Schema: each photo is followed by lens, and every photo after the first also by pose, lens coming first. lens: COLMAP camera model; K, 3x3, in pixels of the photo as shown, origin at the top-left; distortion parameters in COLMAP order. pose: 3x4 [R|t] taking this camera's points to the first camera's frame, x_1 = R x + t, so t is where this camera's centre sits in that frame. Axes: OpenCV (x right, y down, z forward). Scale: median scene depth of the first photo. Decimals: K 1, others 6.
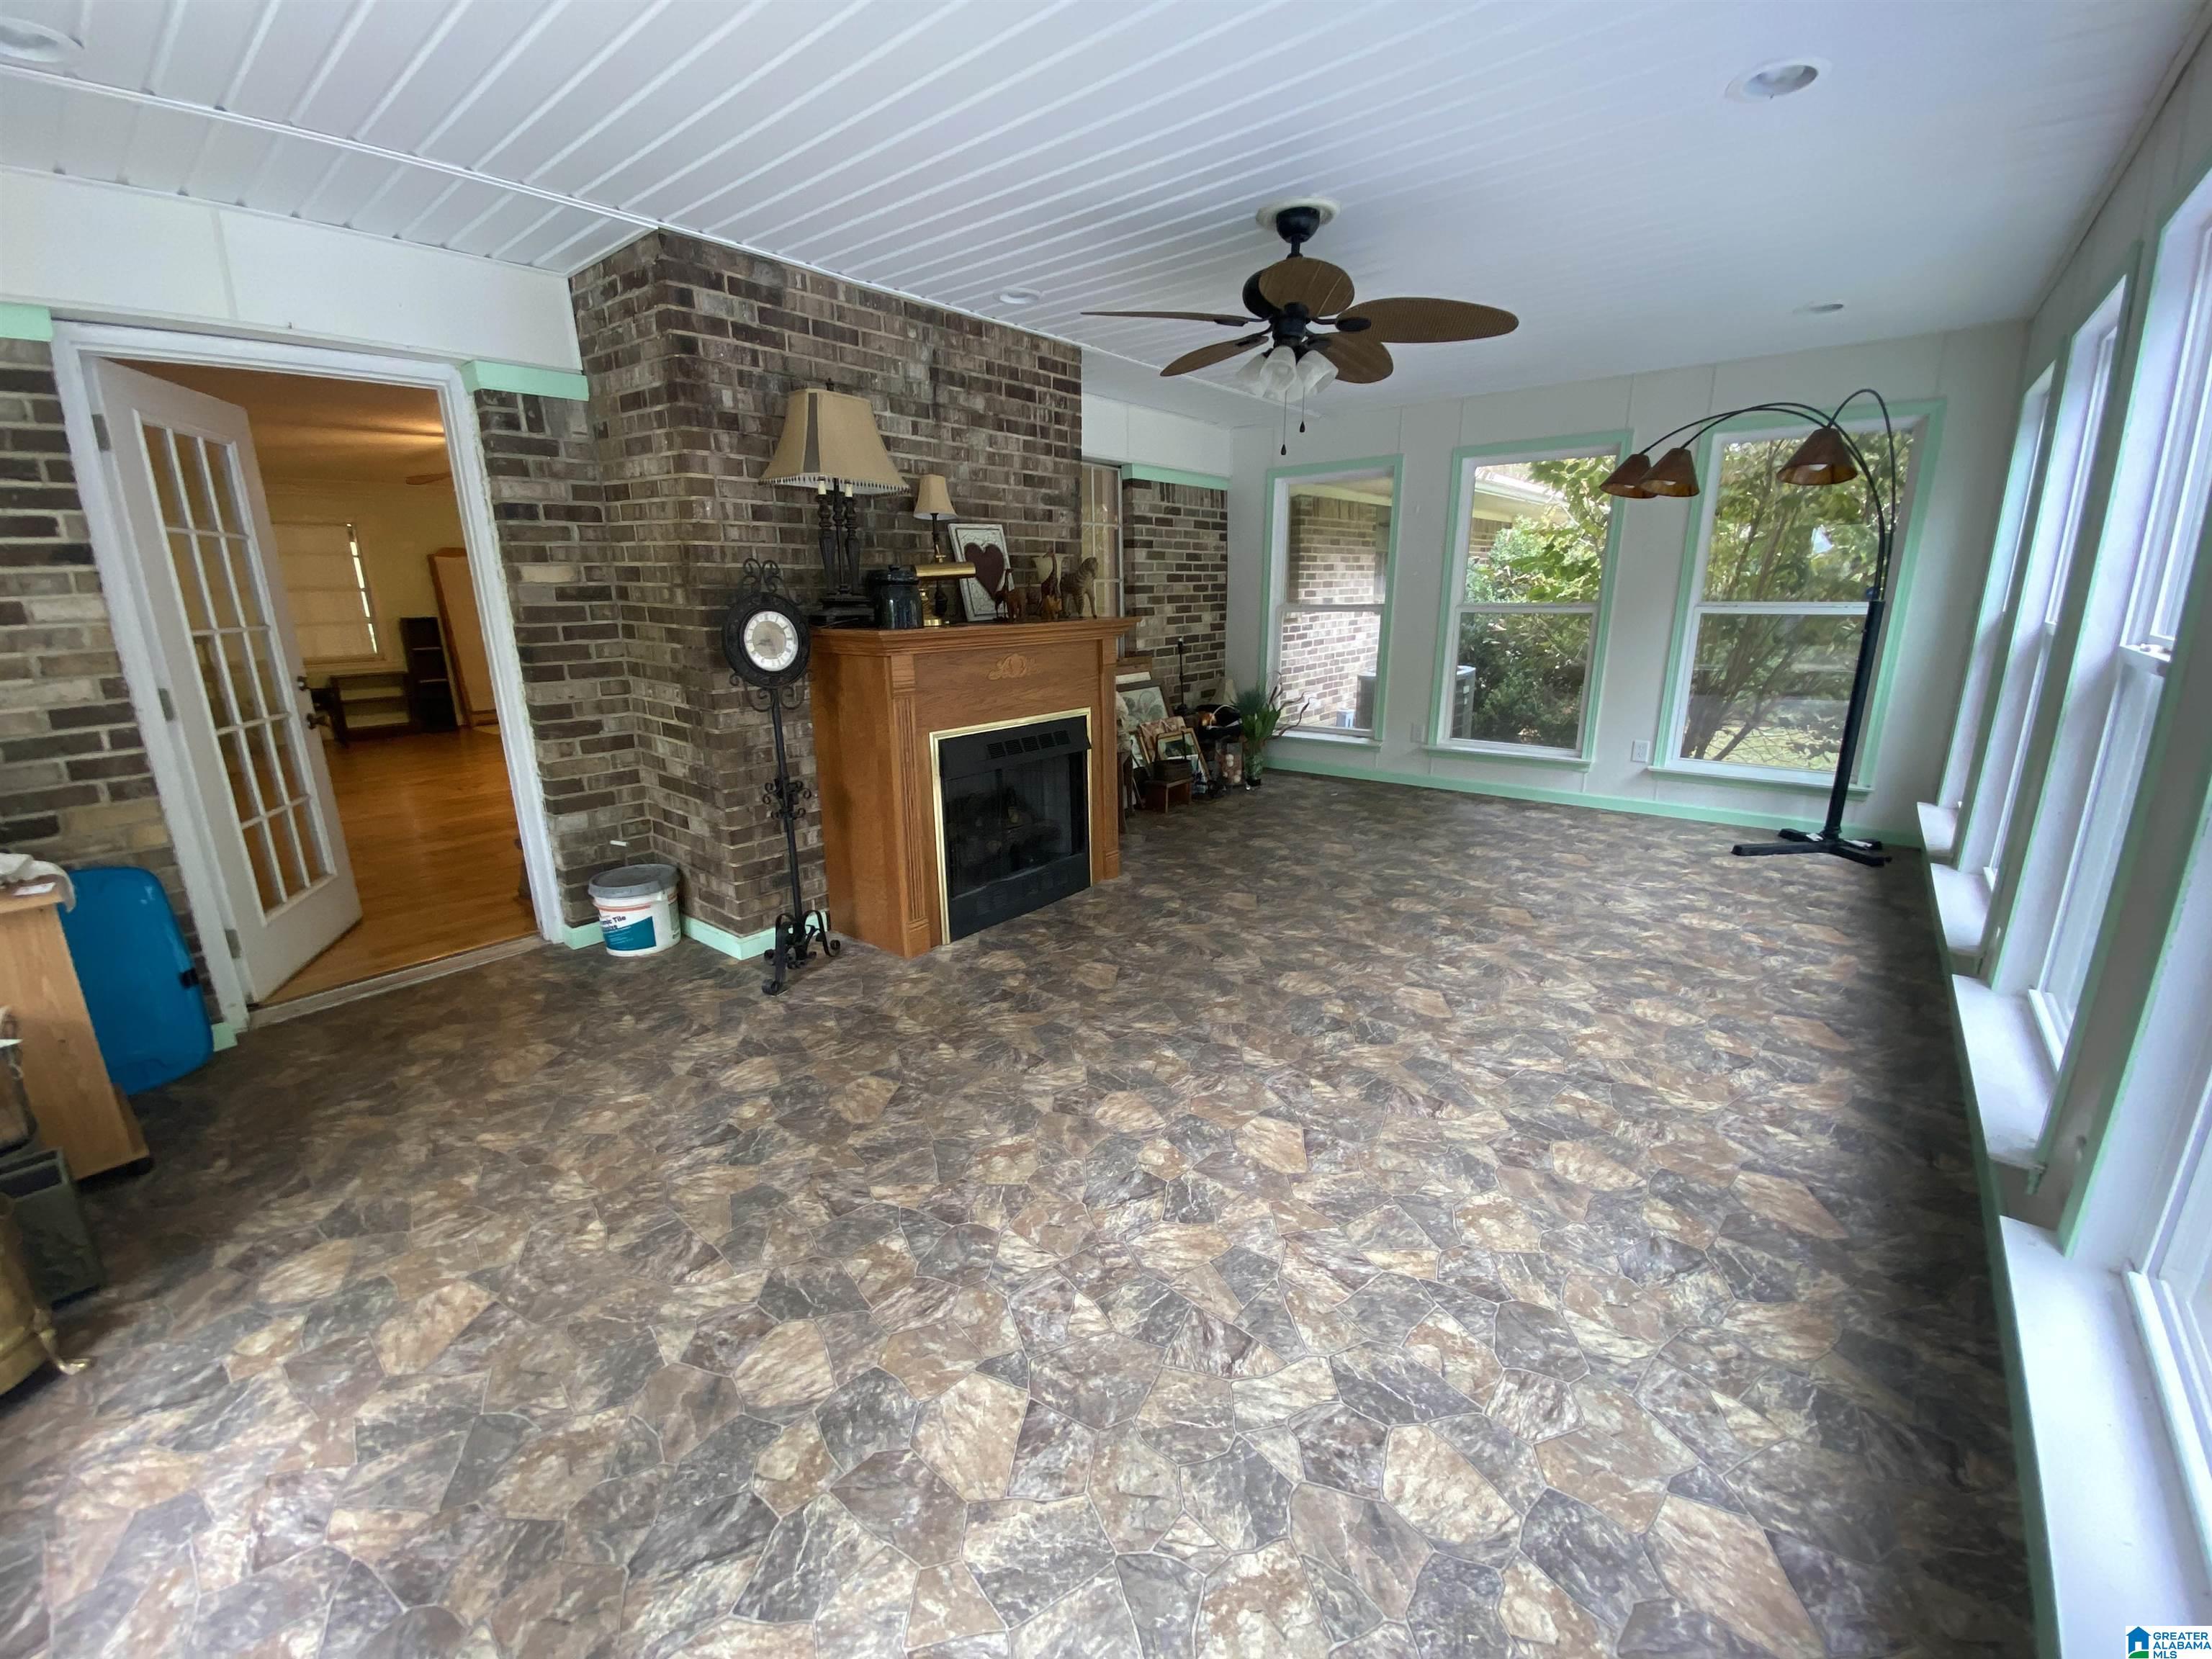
lens RADIAL K [[893.1, 0, 1100.1], [0, 893.1, 824.2], [0, 0, 1]] dist [0.010530, -0.000687]
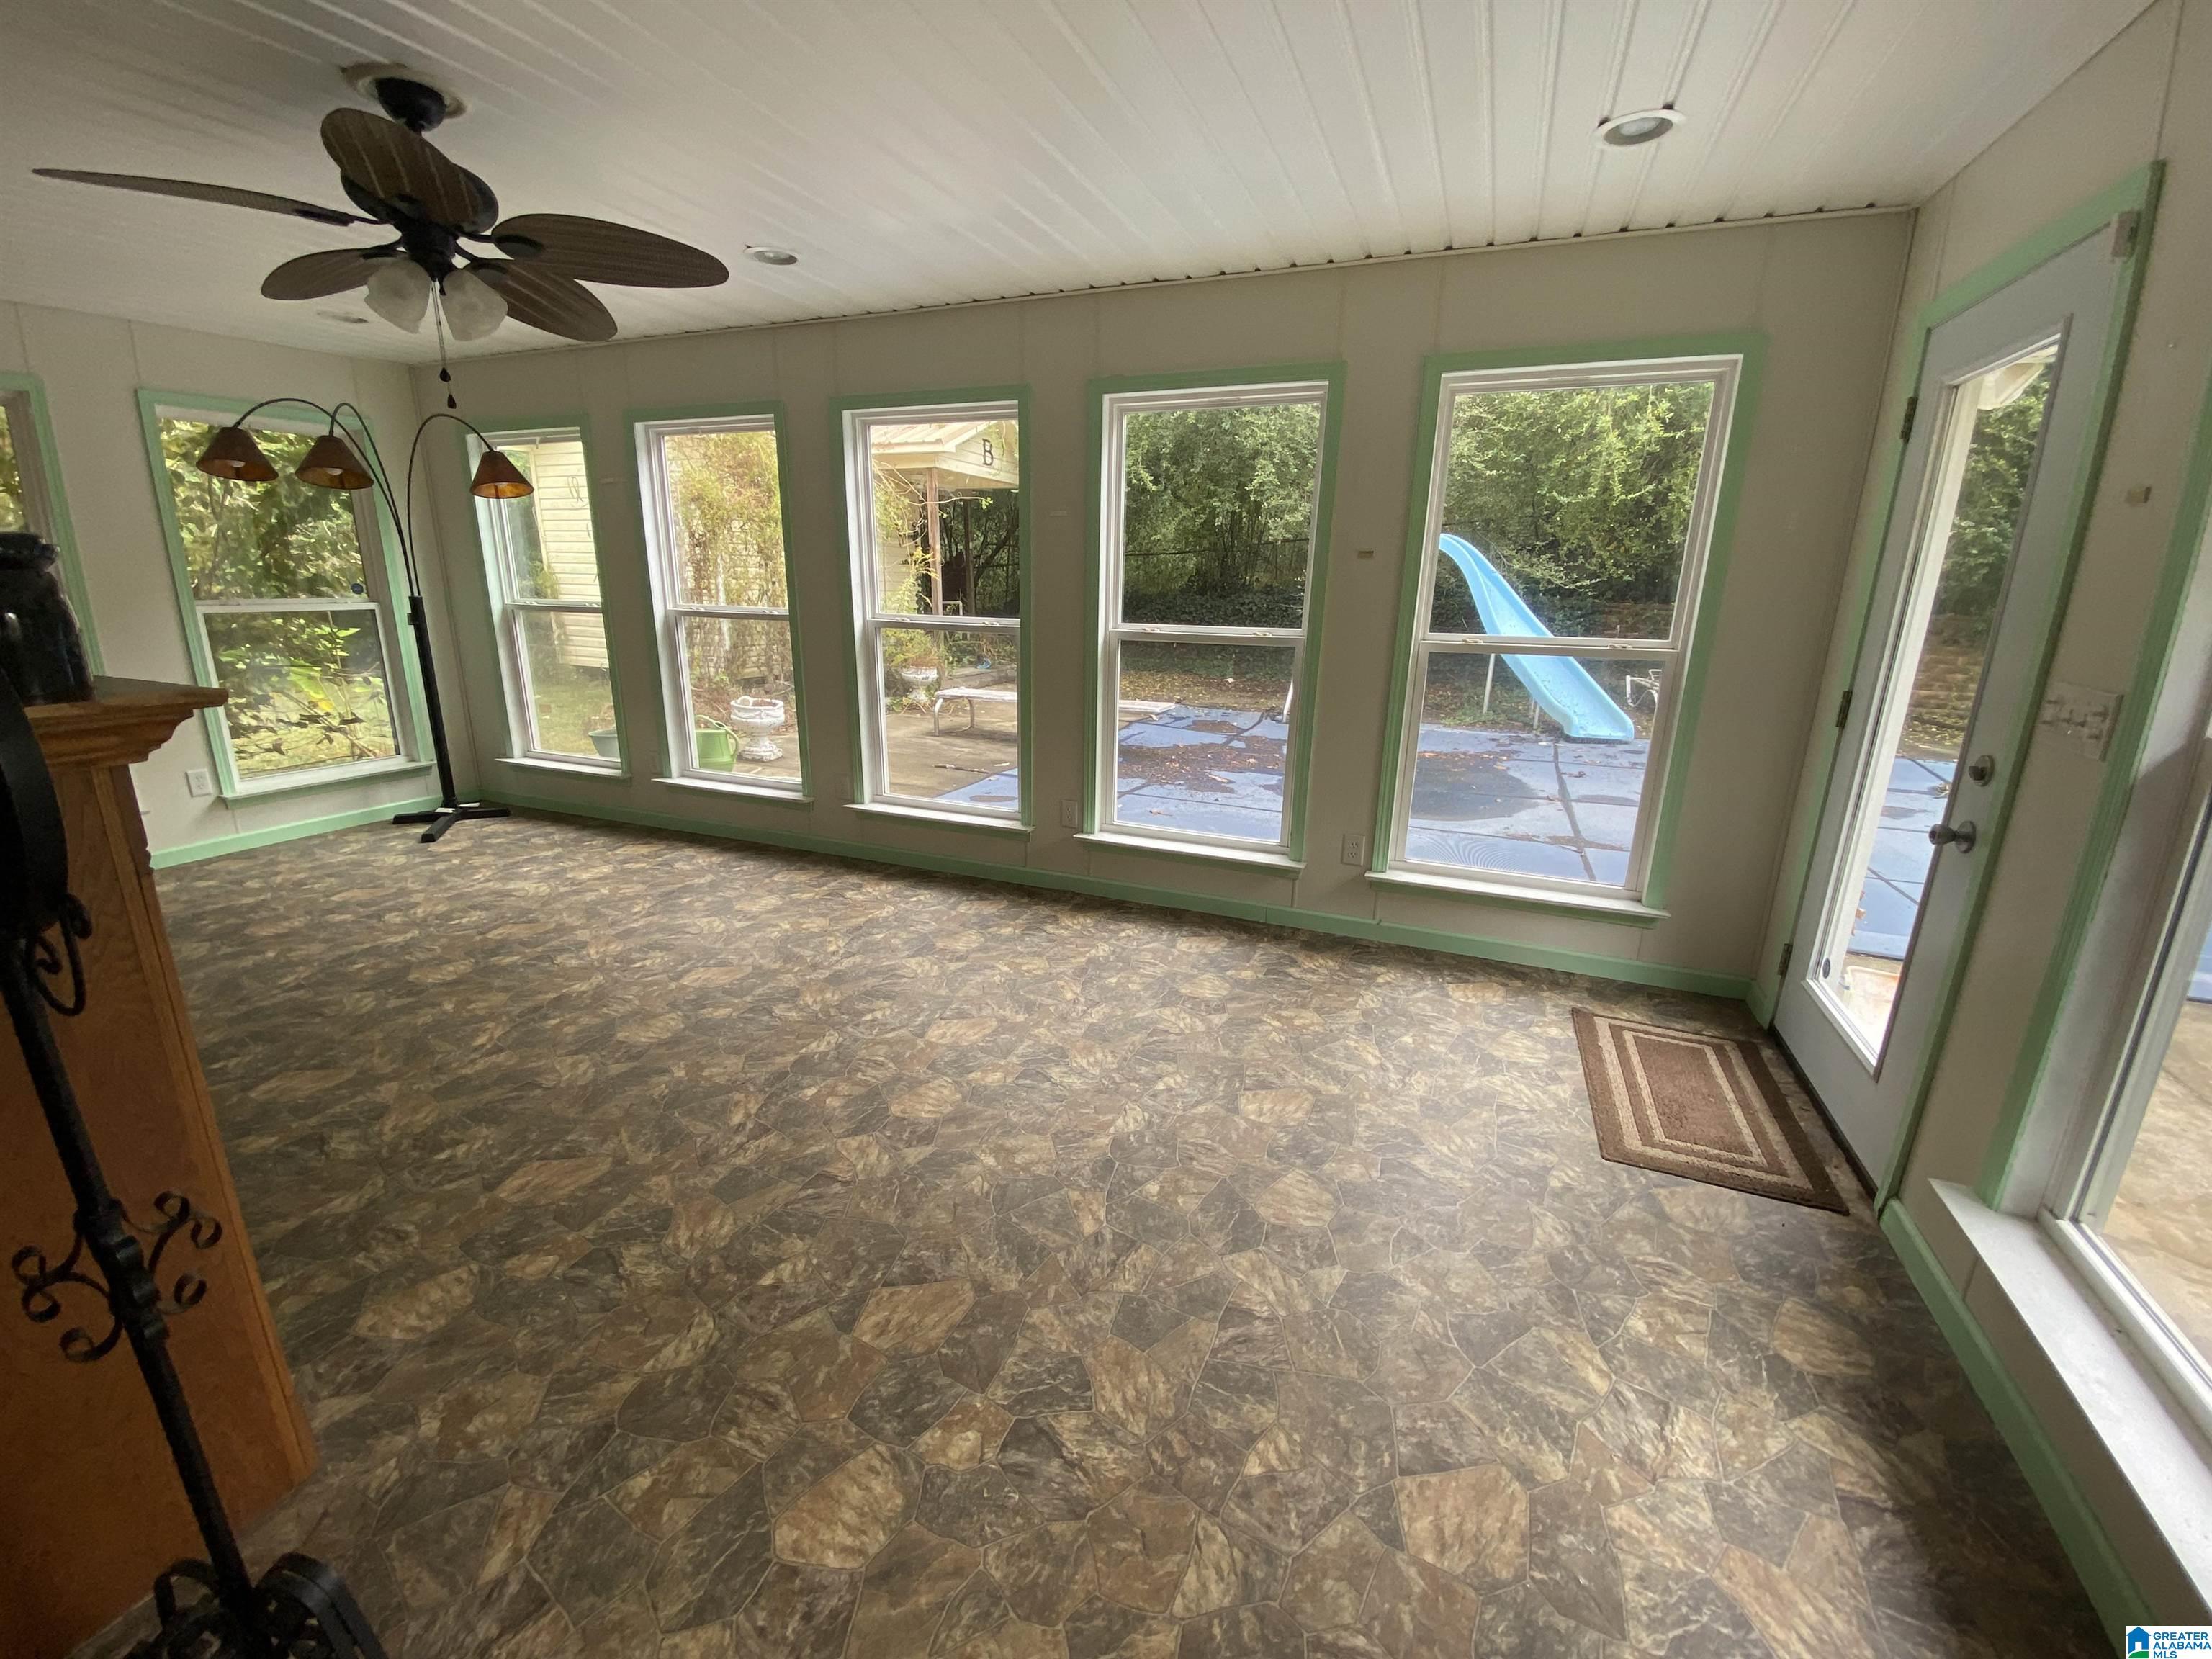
lens RADIAL K [[893.1, 0, 1100.1], [0, 893.1, 824.2], [0, 0, 1]] dist [0.010530, -0.000687]
pose [[-0.296942, -0.239177, 0.924456, -0.769874], [0.228311, 0.922261, 0.311944, -0.211584], [-0.927200, 0.303693, -0.219252, 0.798373]]
